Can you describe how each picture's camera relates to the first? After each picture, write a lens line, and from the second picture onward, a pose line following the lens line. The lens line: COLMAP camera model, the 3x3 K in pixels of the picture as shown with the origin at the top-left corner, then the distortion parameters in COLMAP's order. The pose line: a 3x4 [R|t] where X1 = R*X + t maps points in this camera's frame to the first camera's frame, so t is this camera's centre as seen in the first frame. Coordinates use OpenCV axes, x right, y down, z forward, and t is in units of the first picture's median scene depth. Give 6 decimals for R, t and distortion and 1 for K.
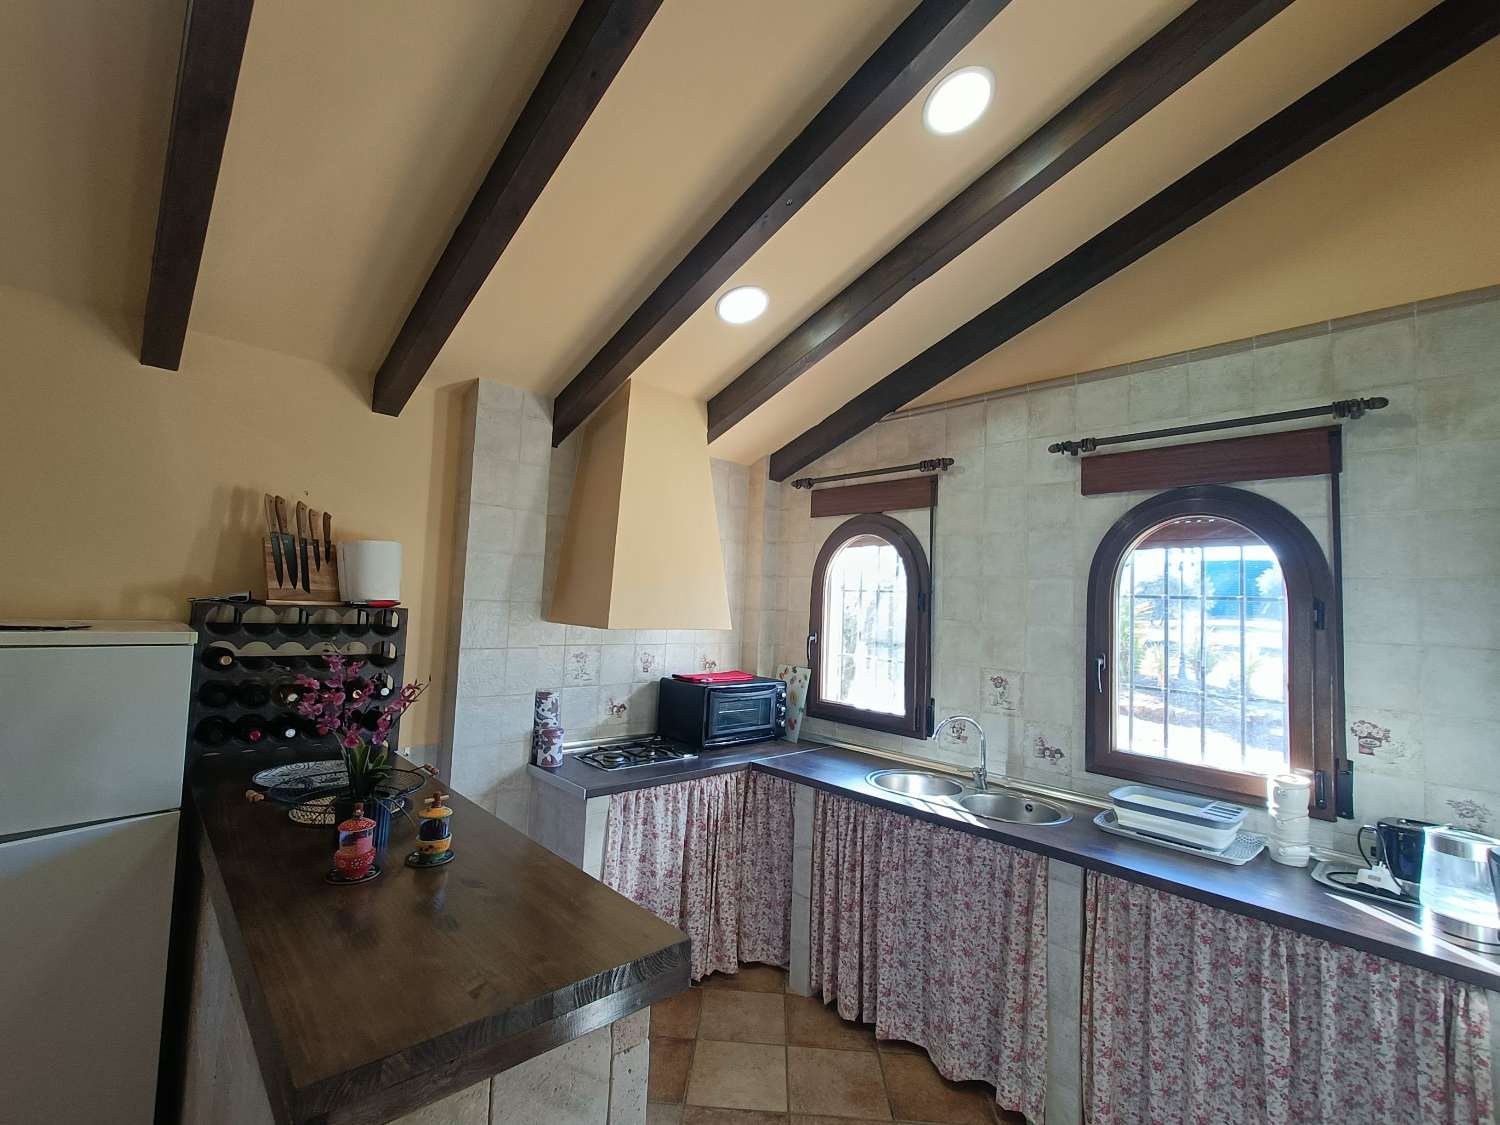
lens RADIAL K [[674.8, 0, 741.1], [0, 674.8, 562.1], [0, 0, 1]] dist [0.004130, -0.000027]
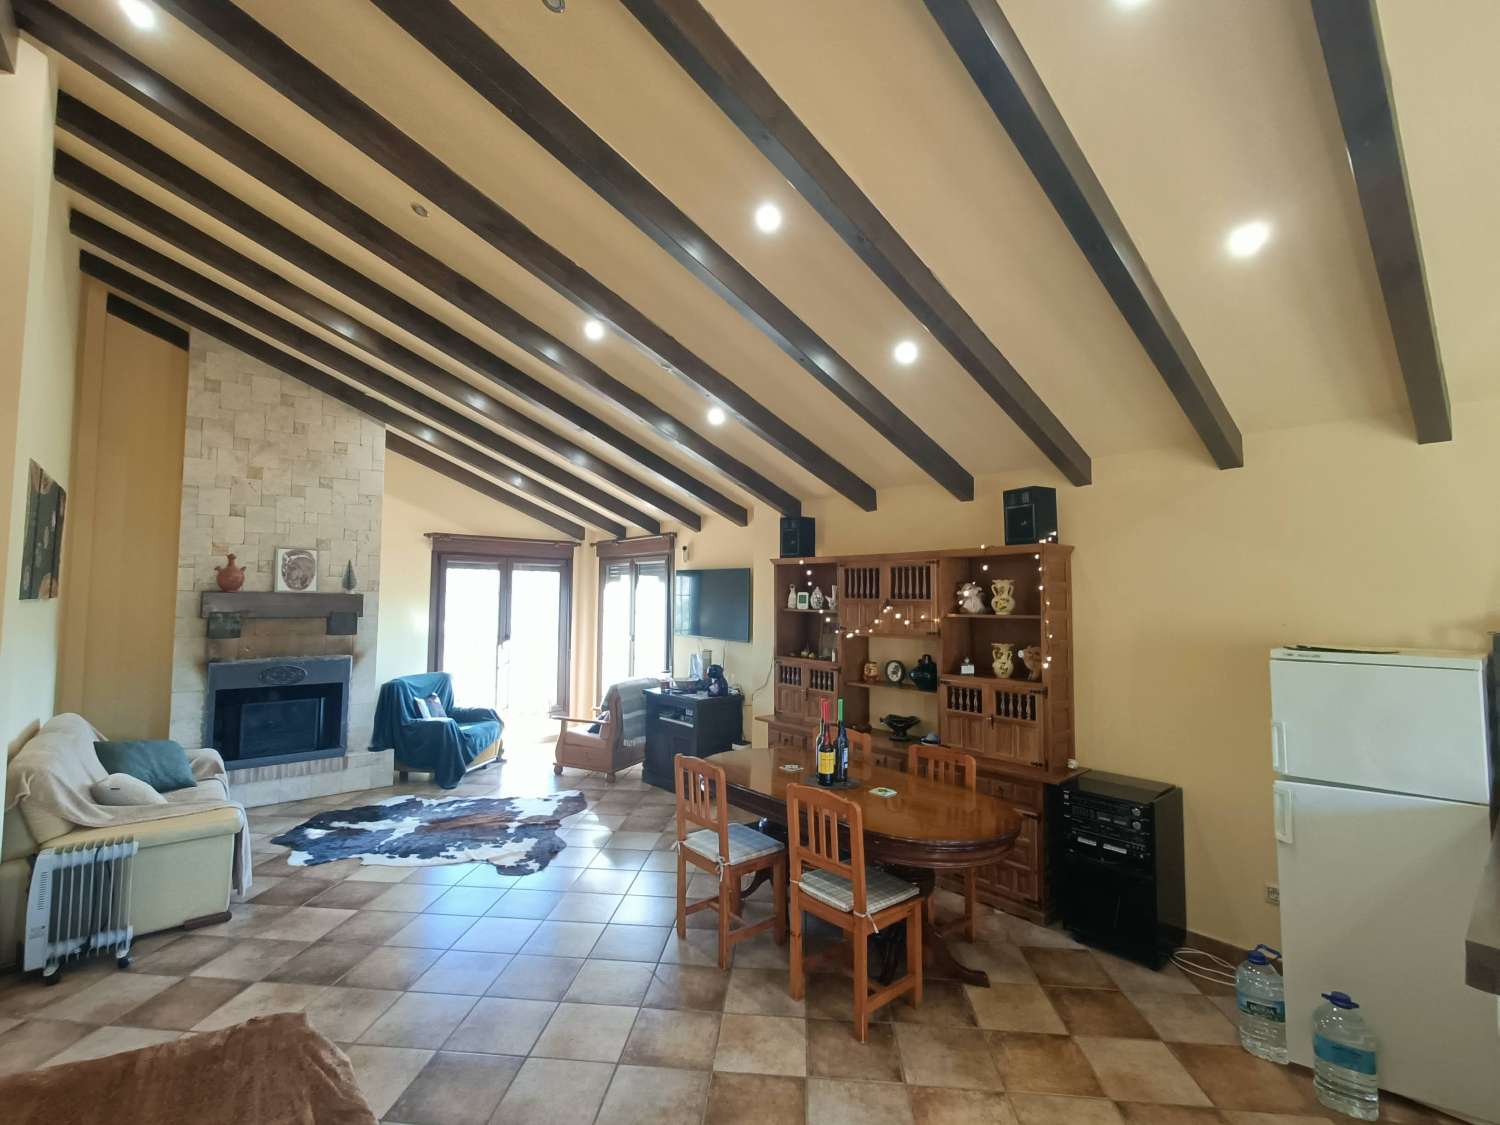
lens RADIAL K [[674.8, 0, 741.1], [0, 674.8, 562.1], [0, 0, 1]] dist [0.004130, -0.000027]
pose [[-0.049328, -0.097923, -0.993971, 0.328685], [0.050540, 0.993663, -0.100400, -0.010850], [0.997503, -0.055188, -0.044066, -0.176917]]
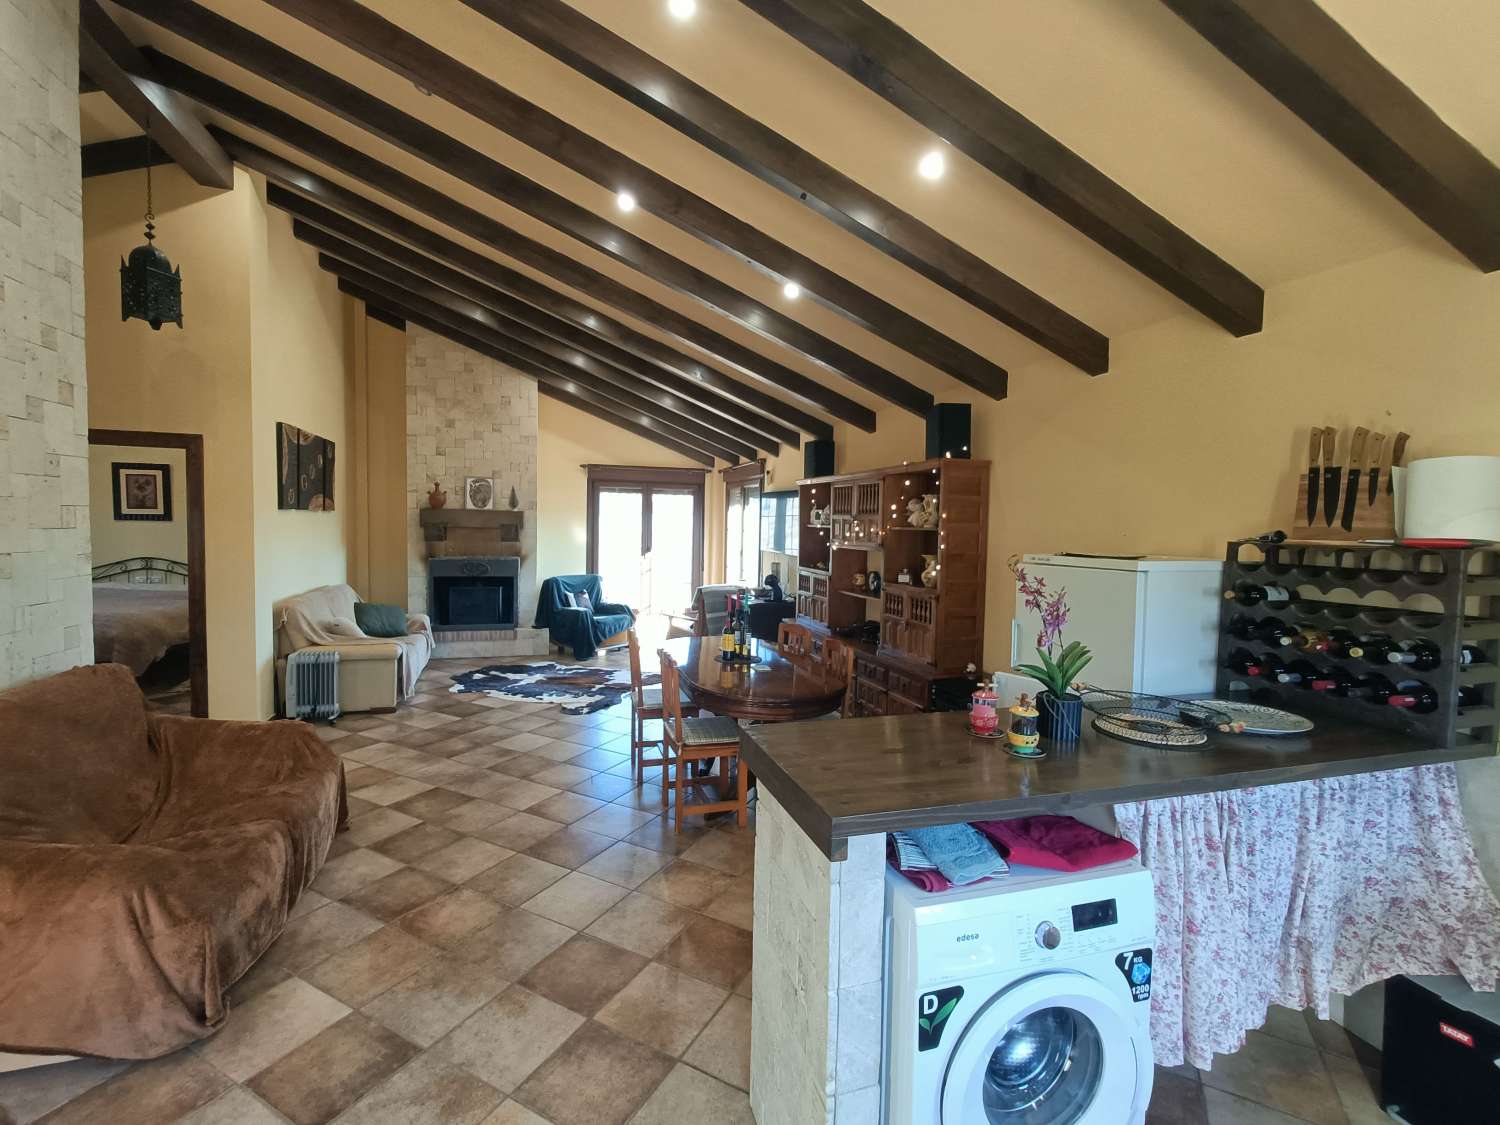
lens RADIAL K [[675.3, 0, 740.9], [0, 675.3, 557.8], [0, 0, 1]] dist [0.004171, 0.000356]
pose [[-0.431710, -0.006421, -0.901990, 0.422499], [0.017179, 0.999735, -0.015339, 0.069120], [0.901849, -0.022117, -0.431485, 0.584653]]
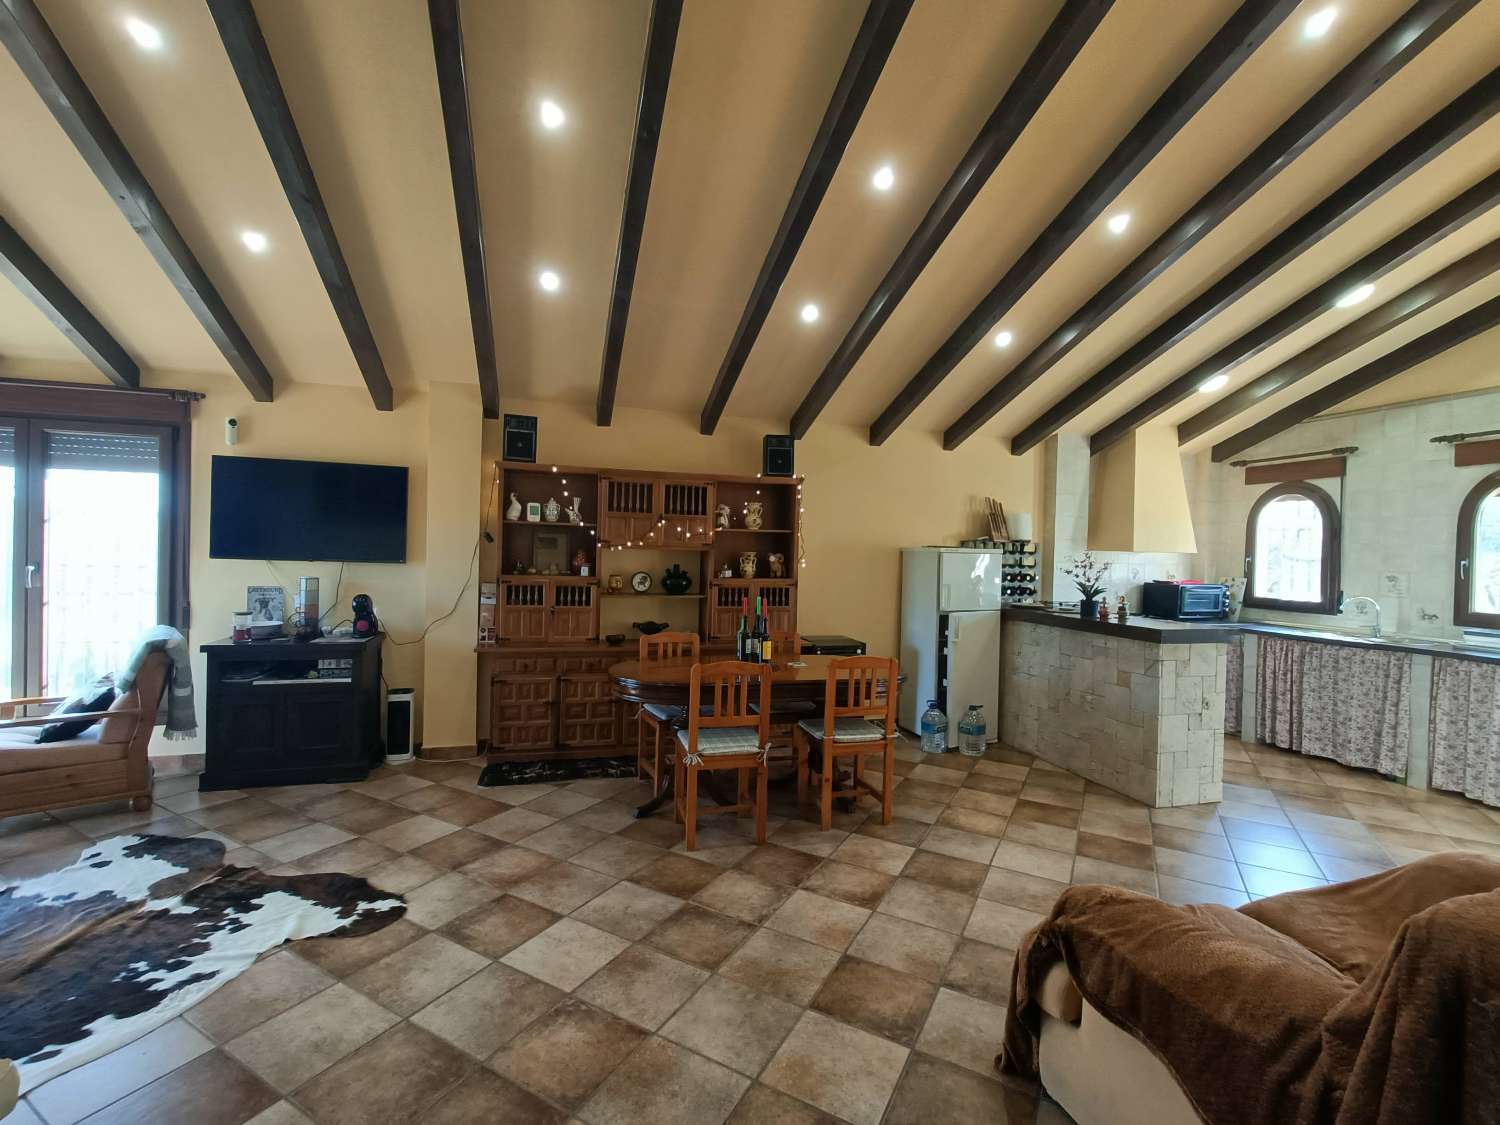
lens RADIAL K [[674.8, 0, 741.1], [0, 674.8, 562.1], [0, 0, 1]] dist [0.004130, -0.000027]
pose [[0.892079, -0.014919, -0.451633, -0.336059], [0.042806, 0.997750, 0.051591, -0.024100], [0.449848, -0.065356, 0.890711, -1.363983]]
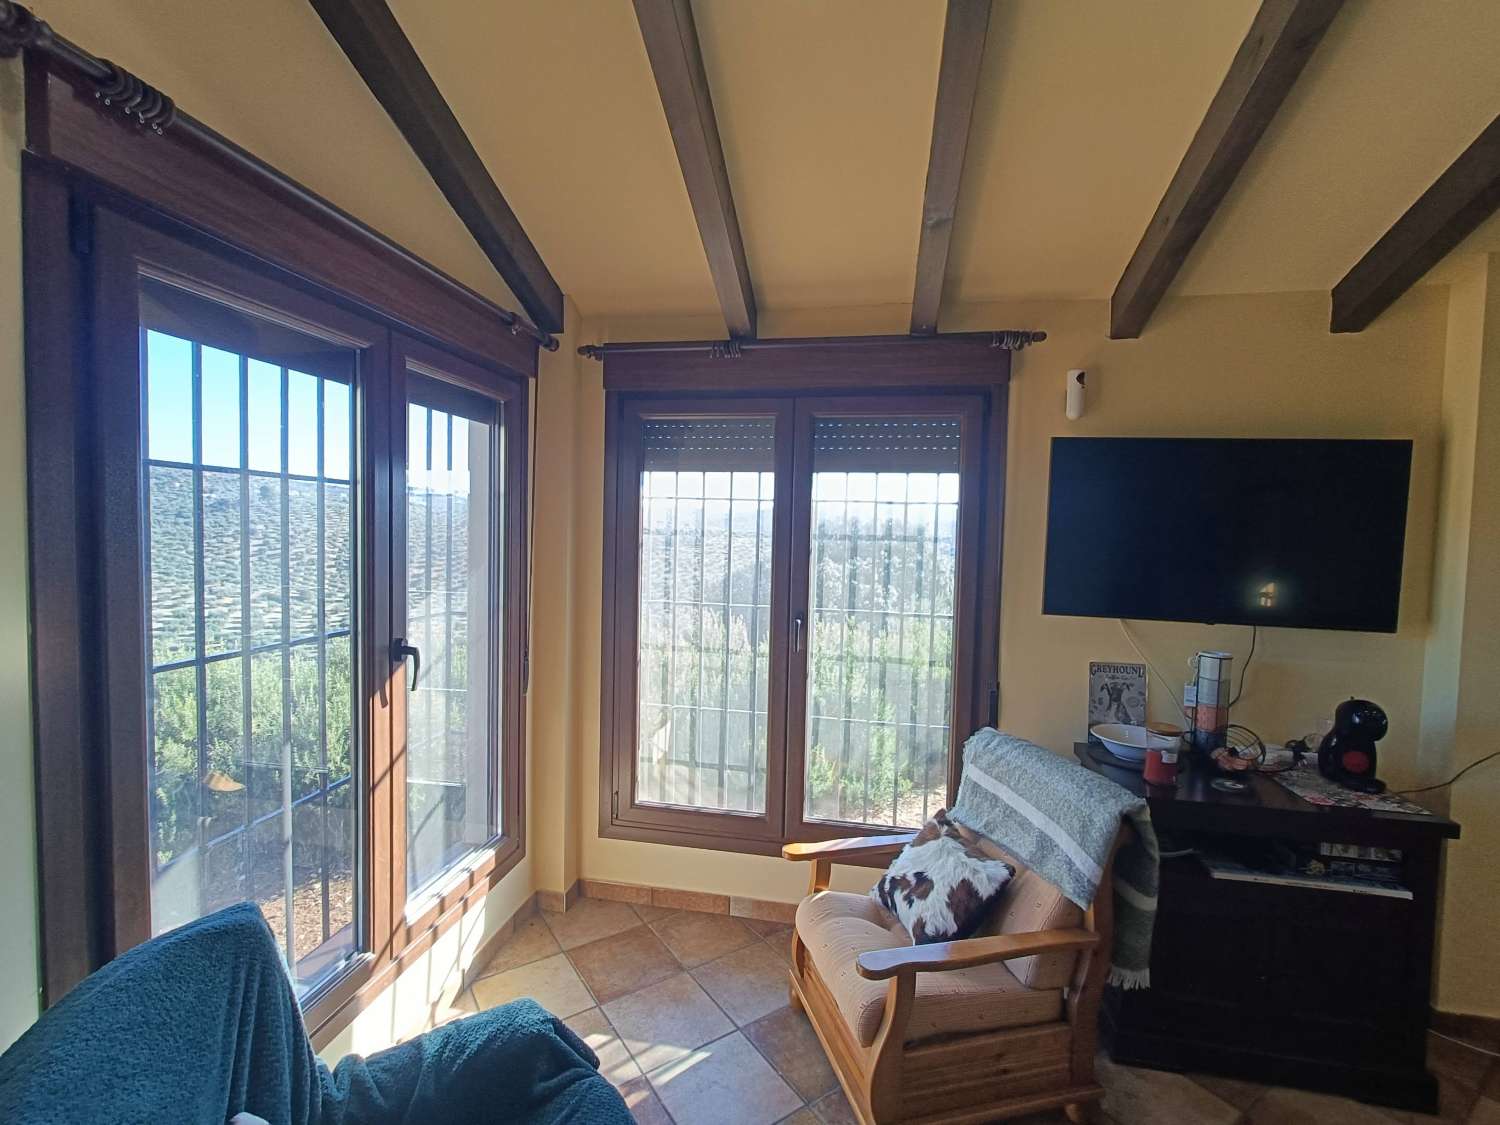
lens RADIAL K [[674.8, 0, 741.1], [0, 674.8, 562.1], [0, 0, 1]] dist [0.004130, -0.000027]
pose [[0.596495, 0.007280, -0.802583, -1.625848], [0.052183, 0.997491, 0.047831, -0.138885], [0.800918, -0.070413, 0.594619, -1.391347]]
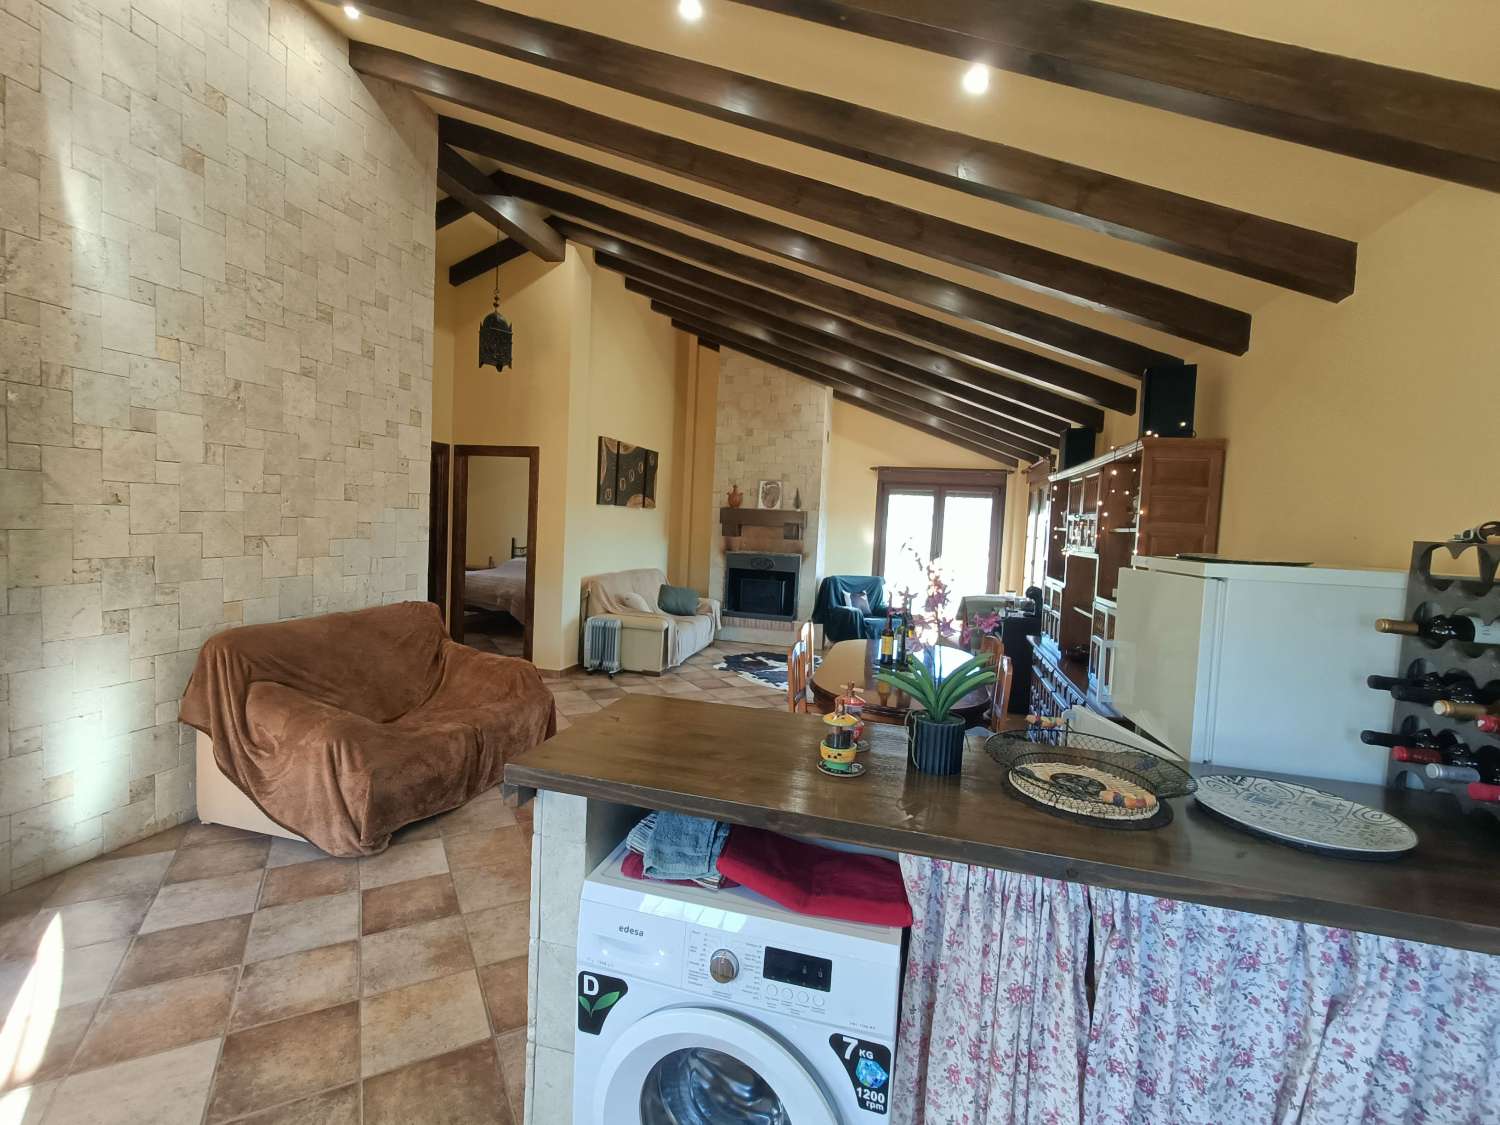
lens RADIAL K [[675.3, 0, 740.9], [0, 675.3, 557.8], [0, 0, 1]] dist [0.004171, 0.000356]
pose [[-0.843892, -0.054438, -0.533745, 0.095944], [-0.051744, 0.998460, -0.020024, 0.096022], [0.534013, 0.010720, -0.845409, 0.939068]]
